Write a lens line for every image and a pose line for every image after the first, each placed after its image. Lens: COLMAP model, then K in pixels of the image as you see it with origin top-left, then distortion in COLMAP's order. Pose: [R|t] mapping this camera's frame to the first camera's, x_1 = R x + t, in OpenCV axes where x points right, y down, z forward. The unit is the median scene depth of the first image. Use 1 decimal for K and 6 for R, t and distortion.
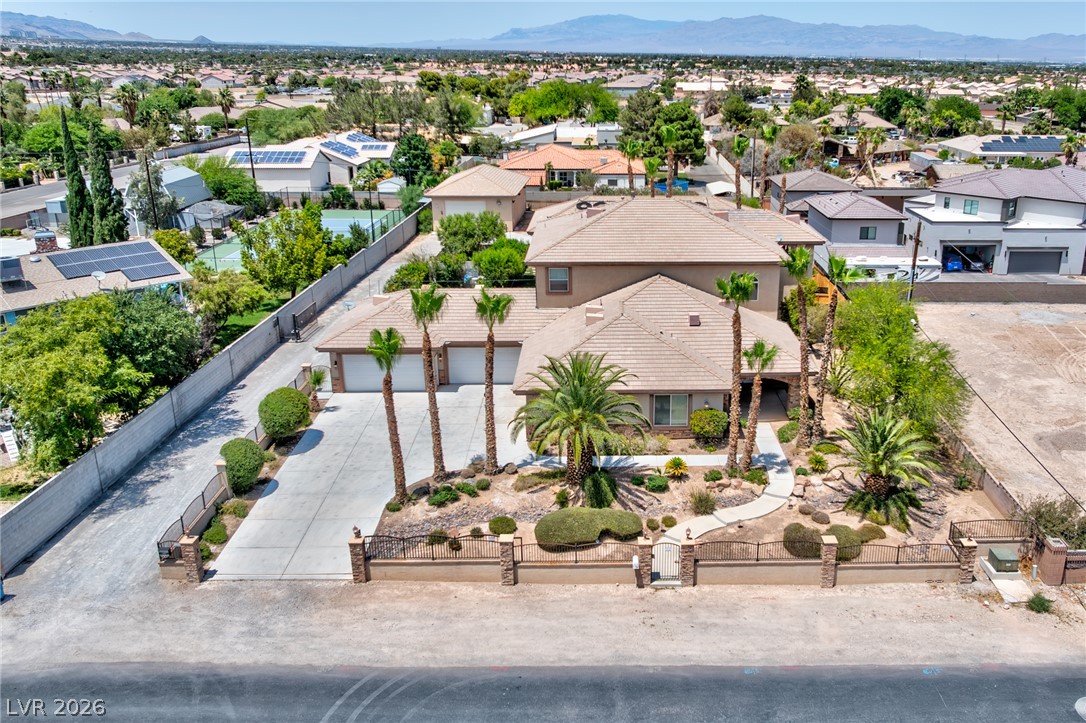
lens RADIAL K [[811.9, 0, 543.0], [0, 811.9, 361.5], [0, 0, 1]] dist [0.003627, 0.001158]
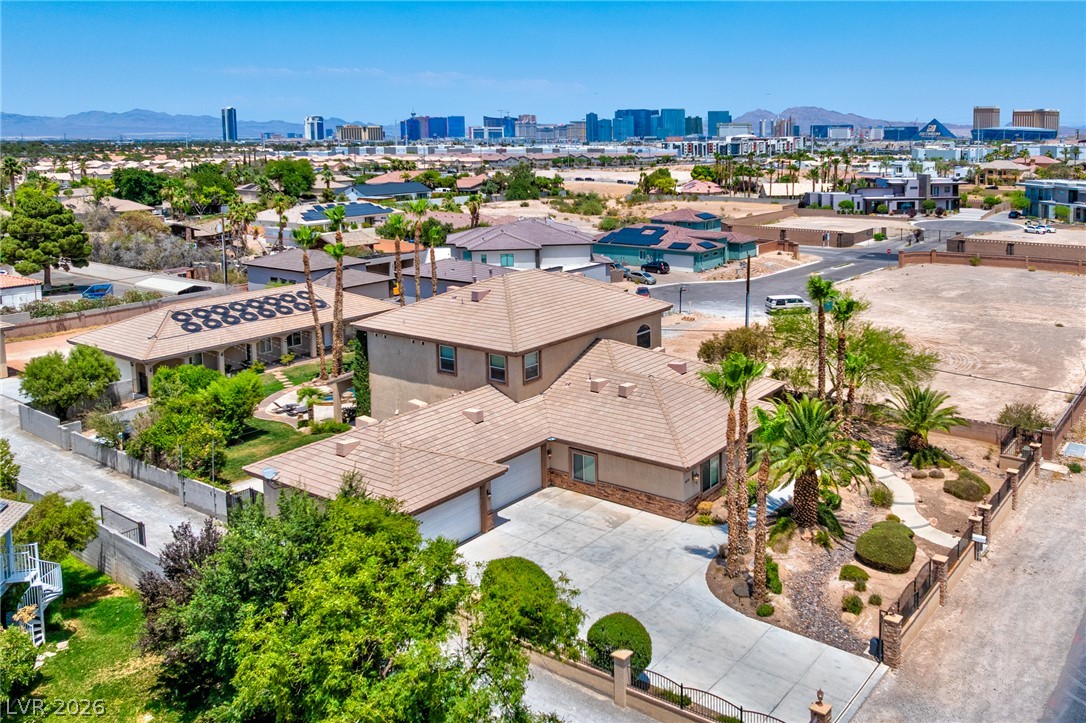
lens RADIAL K [[898.5, 0, 543.0], [0, 898.5, 361.5], [0, 0, 1]] dist [-0.012071, -0.006565]
pose [[0.641644, -0.206865, 0.738580, -0.320421], [0.287643, 0.957563, 0.018308, -0.054455], [-0.711024, 0.200700, 0.673917, 0.142079]]
